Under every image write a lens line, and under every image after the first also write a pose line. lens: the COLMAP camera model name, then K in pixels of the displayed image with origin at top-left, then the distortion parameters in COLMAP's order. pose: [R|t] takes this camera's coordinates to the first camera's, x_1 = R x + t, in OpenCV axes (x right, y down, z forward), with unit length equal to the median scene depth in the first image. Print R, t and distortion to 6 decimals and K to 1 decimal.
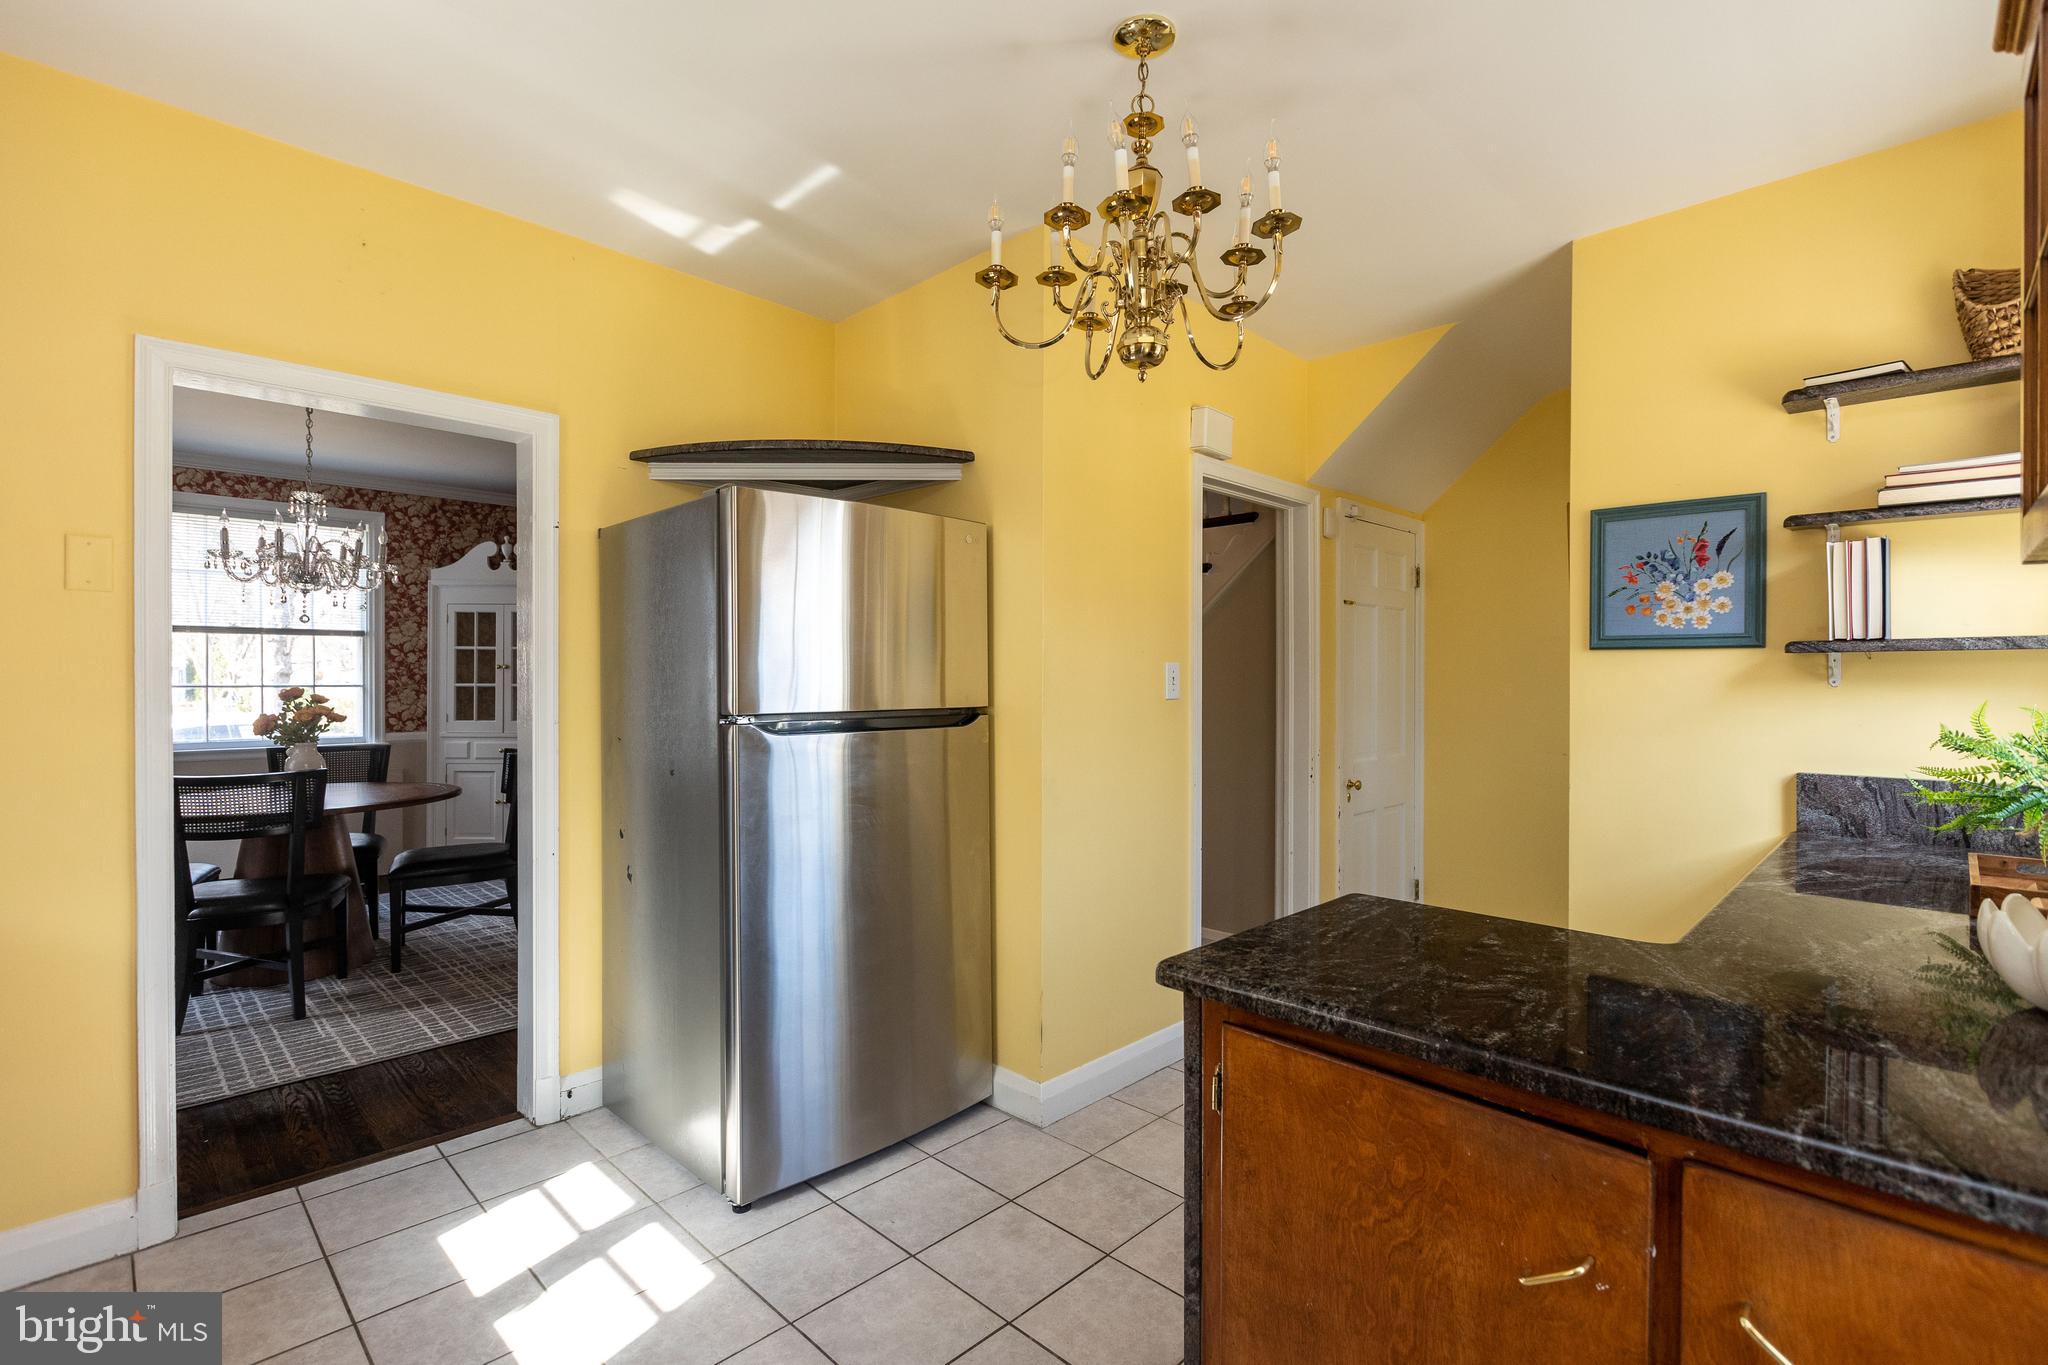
lens RADIAL K [[933.1, 0, 1016.2], [0, 933.1, 678.9], [0, 0, 1]] dist [-0.006680, -0.000373]
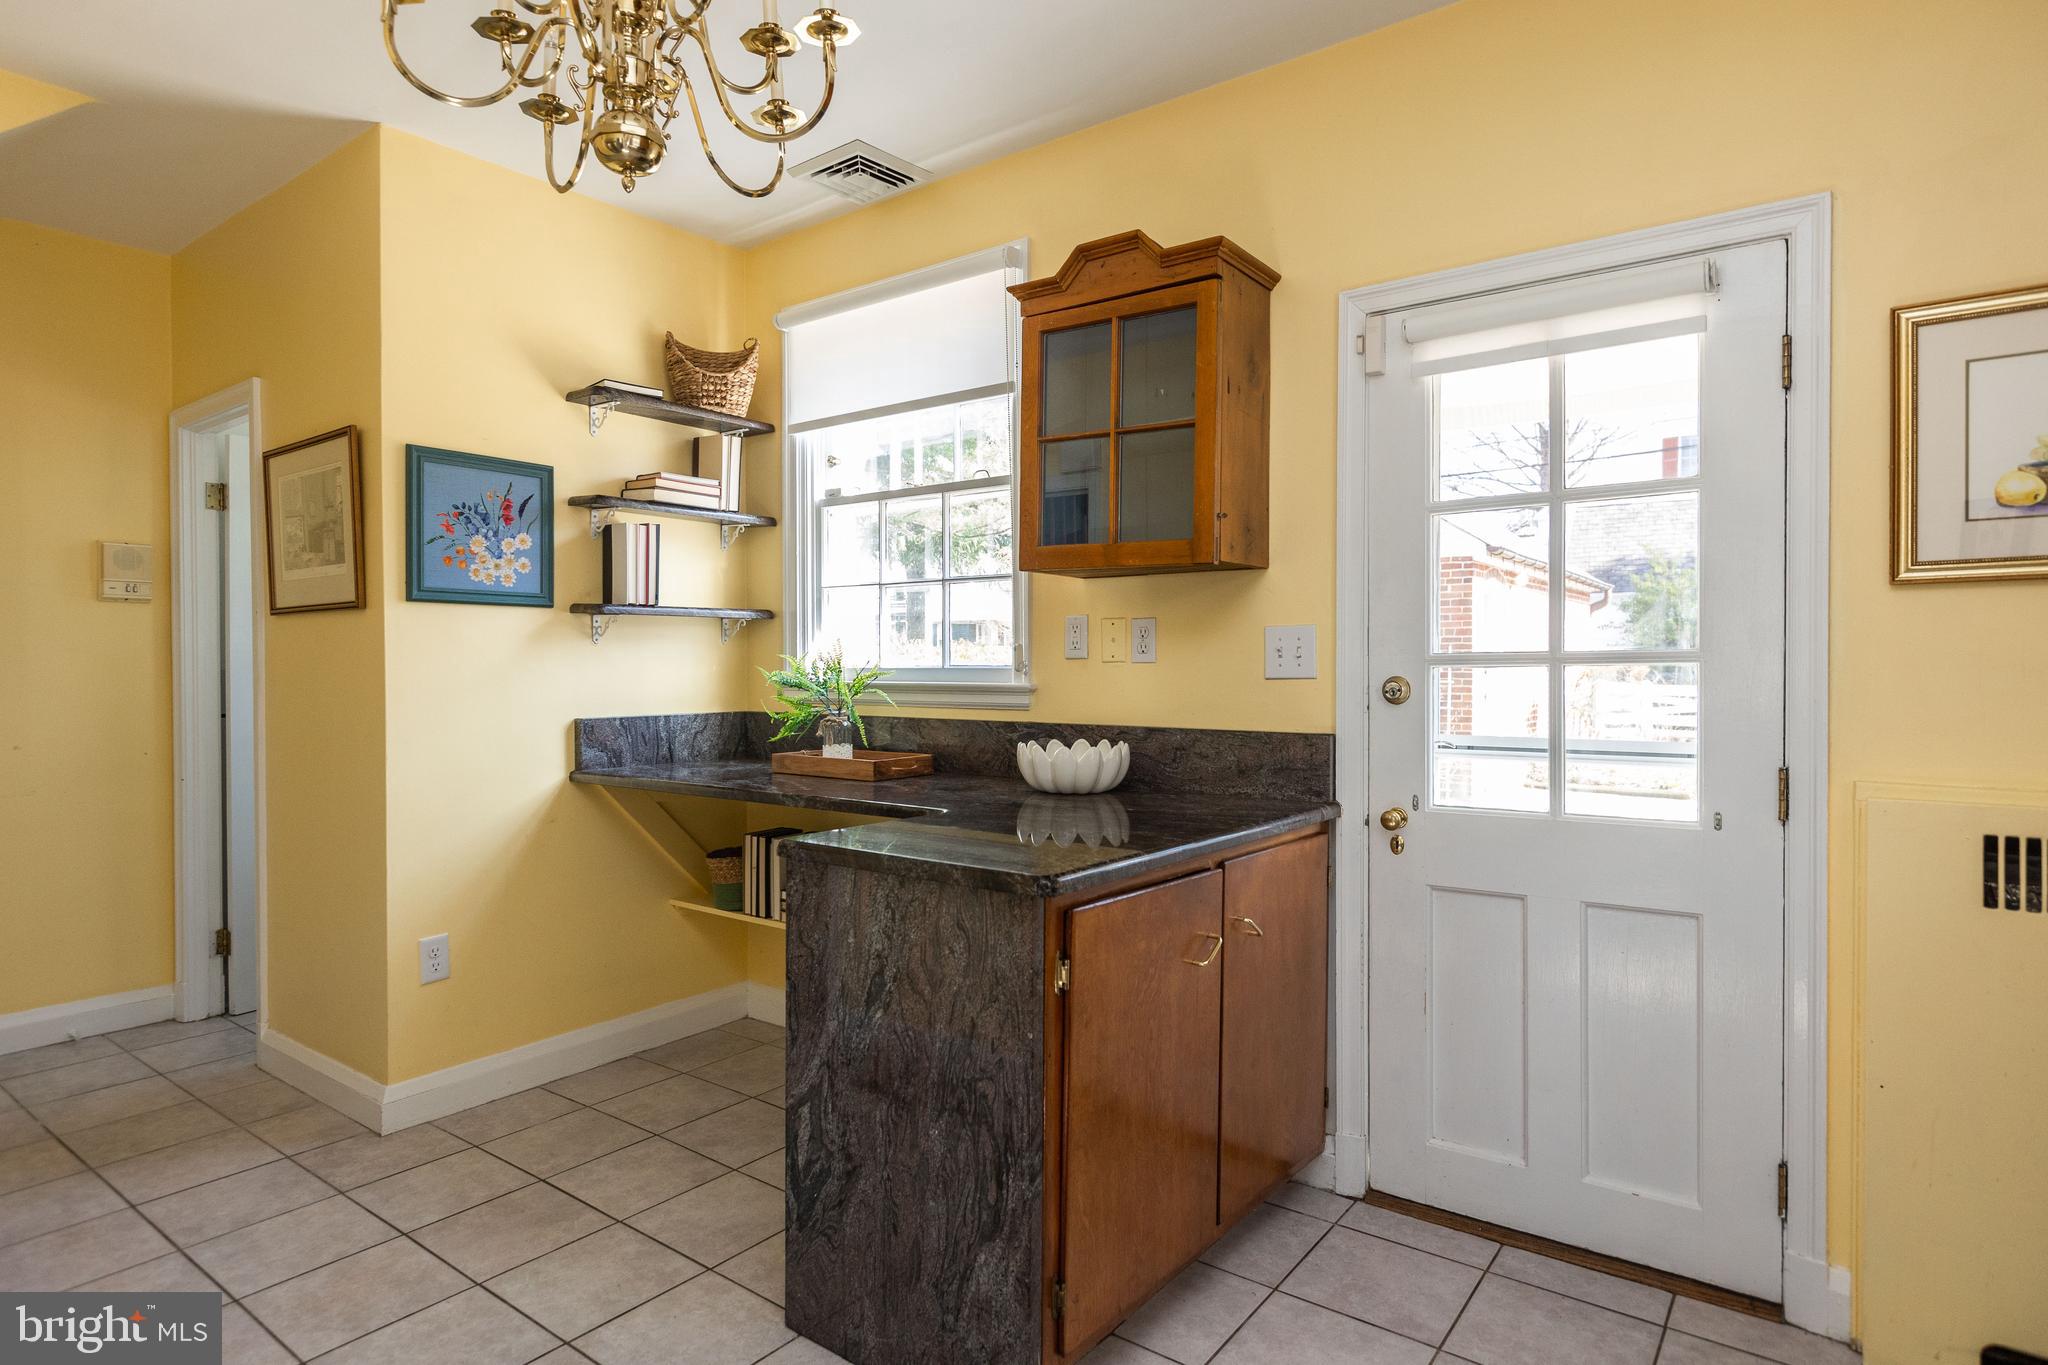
lens RADIAL K [[1111.7, 0, 1018.5], [0, 1111.7, 676.5], [0, 0, 1]] dist [0.000434, -0.001729]
pose [[-0.133880, -0.015714, 0.990873, -0.557938], [0.002858, 0.999864, 0.016243, 0.027163], [-0.990993, 0.005007, -0.133816, 0.613647]]
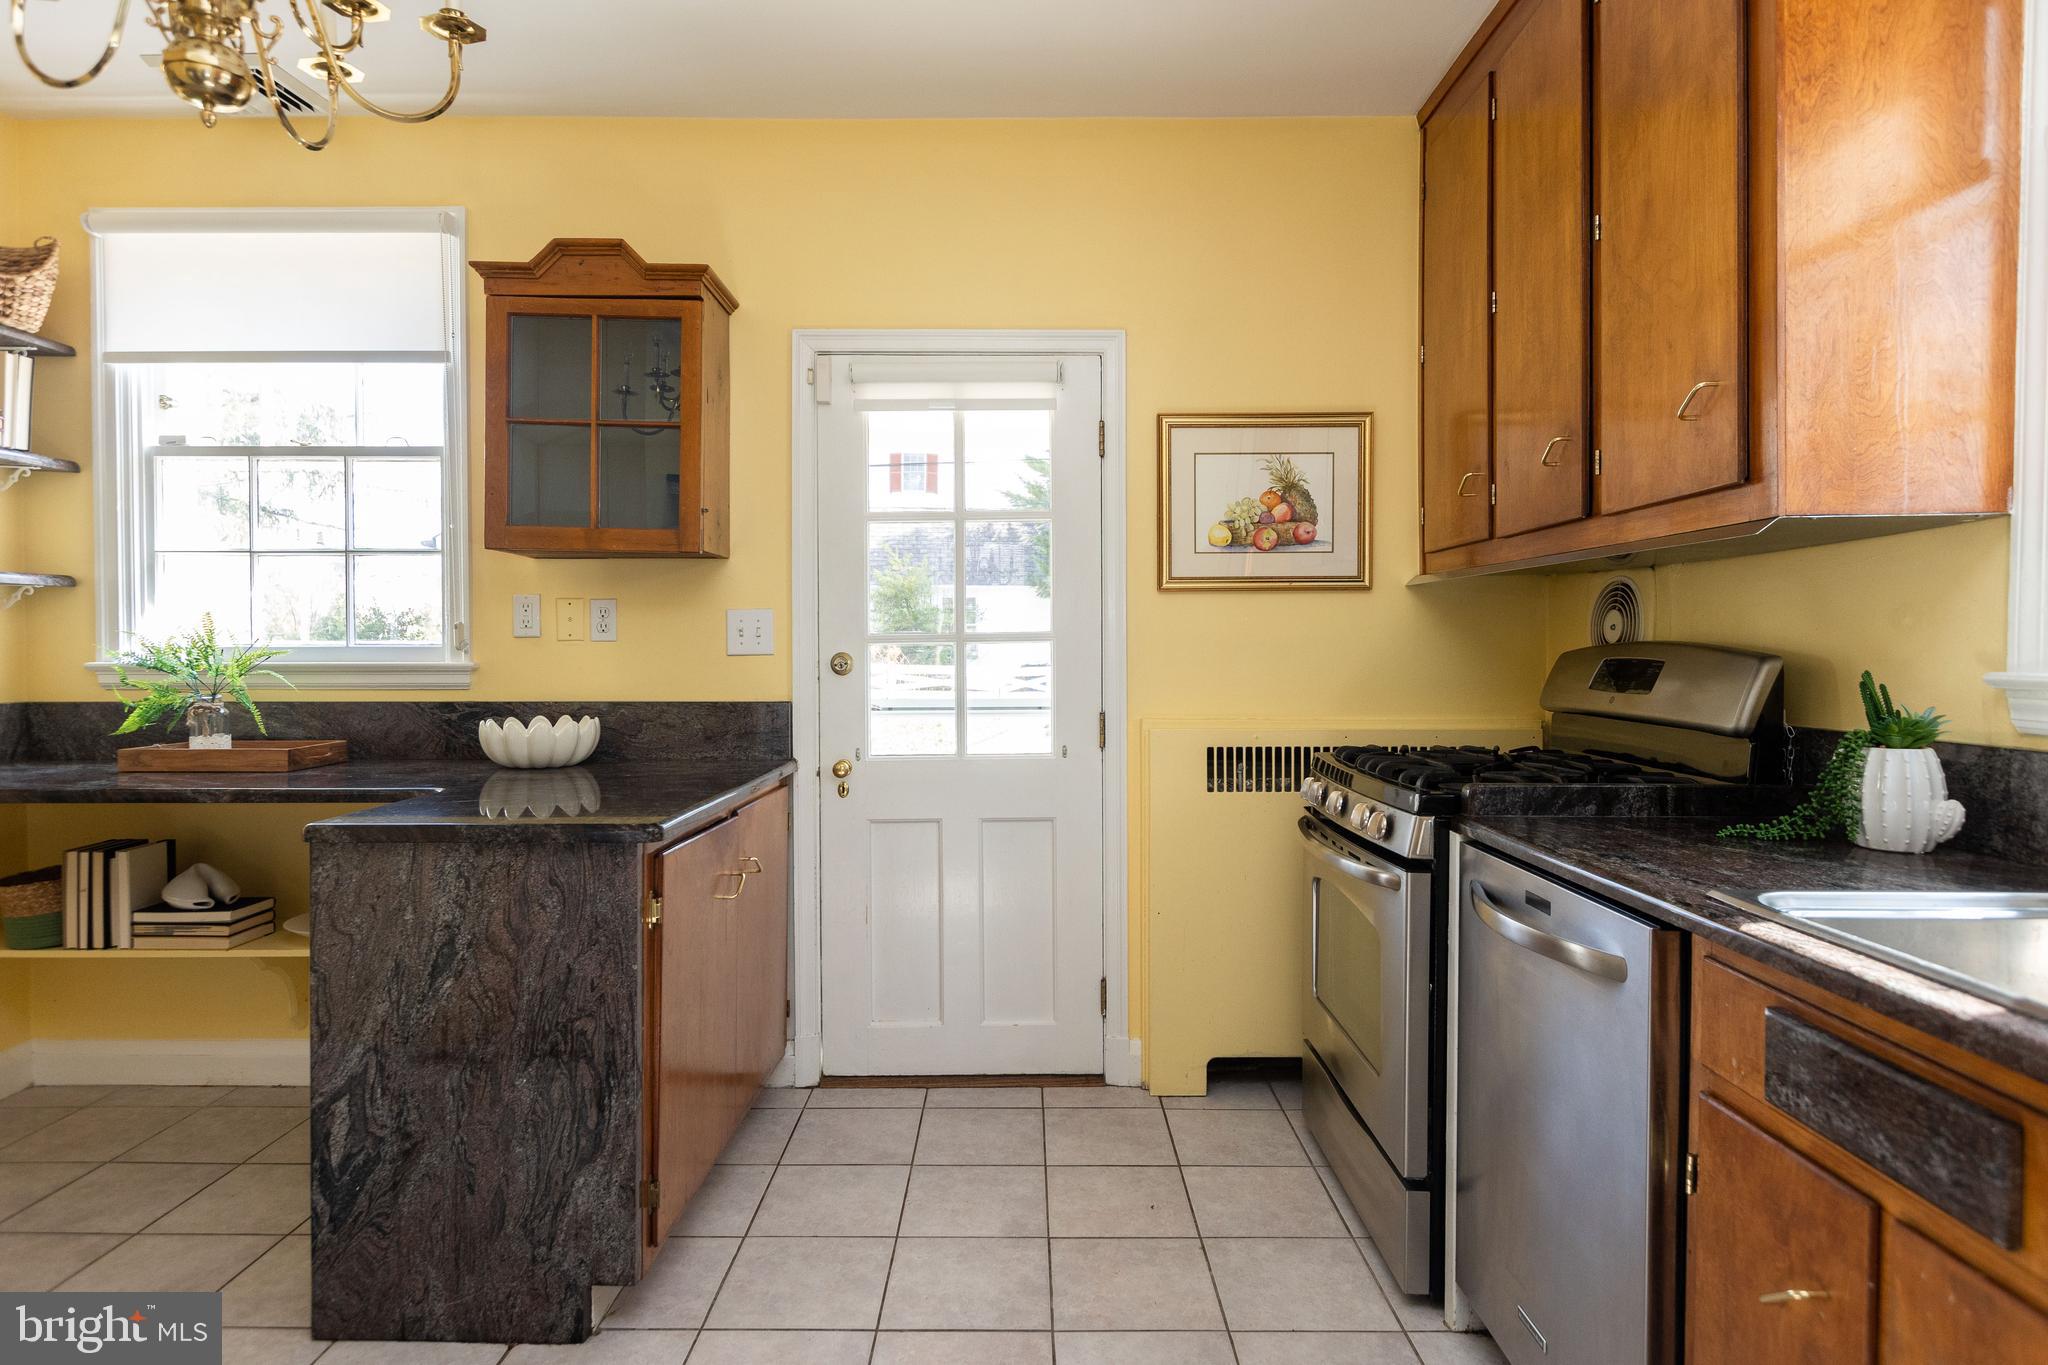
lens RADIAL K [[1111.7, 0, 1026.3], [0, 1111.7, 663.5], [0, 0, 1]] dist [0.000434, -0.001729]
pose [[-0.708820, -0.014256, 0.705245, -0.616658], [-0.000465, 0.999805, 0.019743, 0.031840], [-0.705389, 0.013666, -0.708688, 0.848969]]
